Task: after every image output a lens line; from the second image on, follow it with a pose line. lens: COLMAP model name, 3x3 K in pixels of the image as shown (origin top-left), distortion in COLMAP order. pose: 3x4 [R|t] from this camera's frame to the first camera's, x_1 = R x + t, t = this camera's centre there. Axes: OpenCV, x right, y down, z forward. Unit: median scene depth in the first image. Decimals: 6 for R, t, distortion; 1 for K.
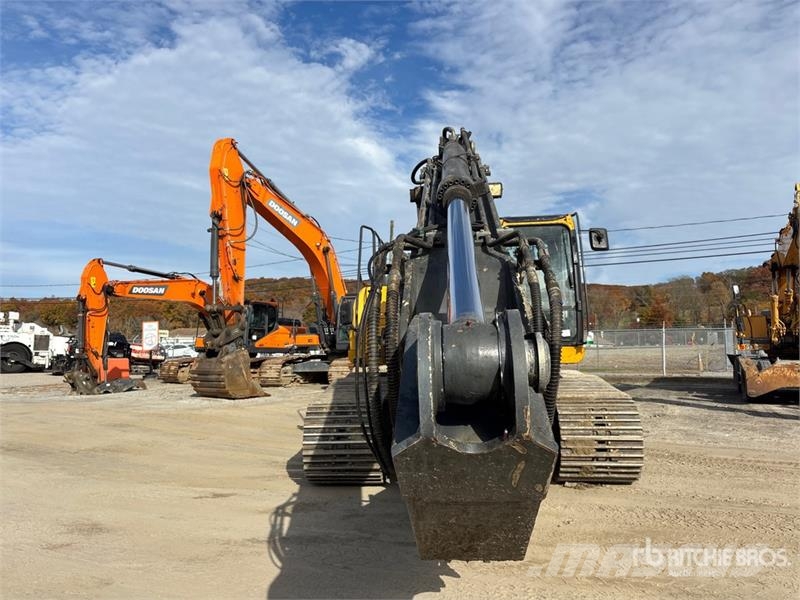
lens RADIAL K [[605.2, 0, 399.5], [0, 605.2, 297.2], [0, 0, 1]] dist [0.042273, -0.042772]
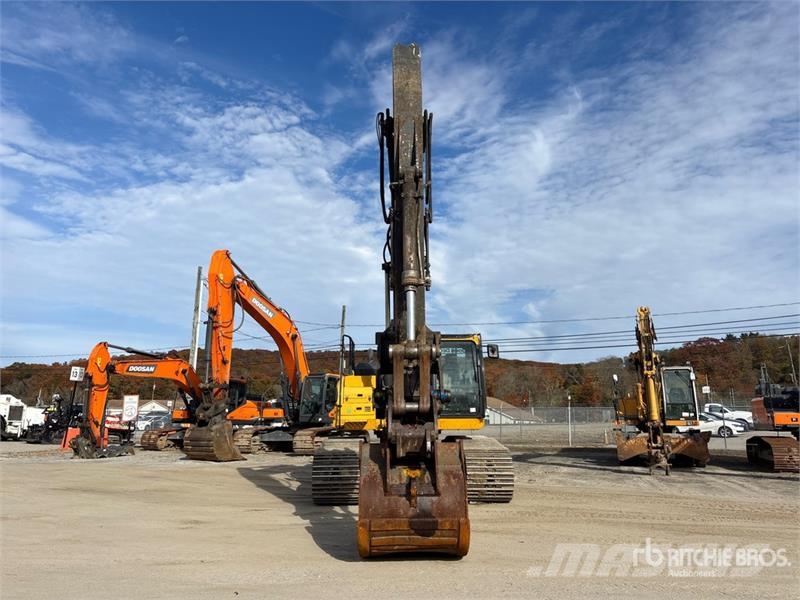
lens RADIAL K [[605.2, 0, 395.7], [0, 605.2, 294.9], [0, 0, 1]] dist [0.042273, -0.042772]
pose [[0.995607, 0.029438, 0.088888, -0.032187], [-0.018123, 0.991926, -0.125517, -0.014924], [-0.091865, 0.123355, 0.988101, -0.237841]]
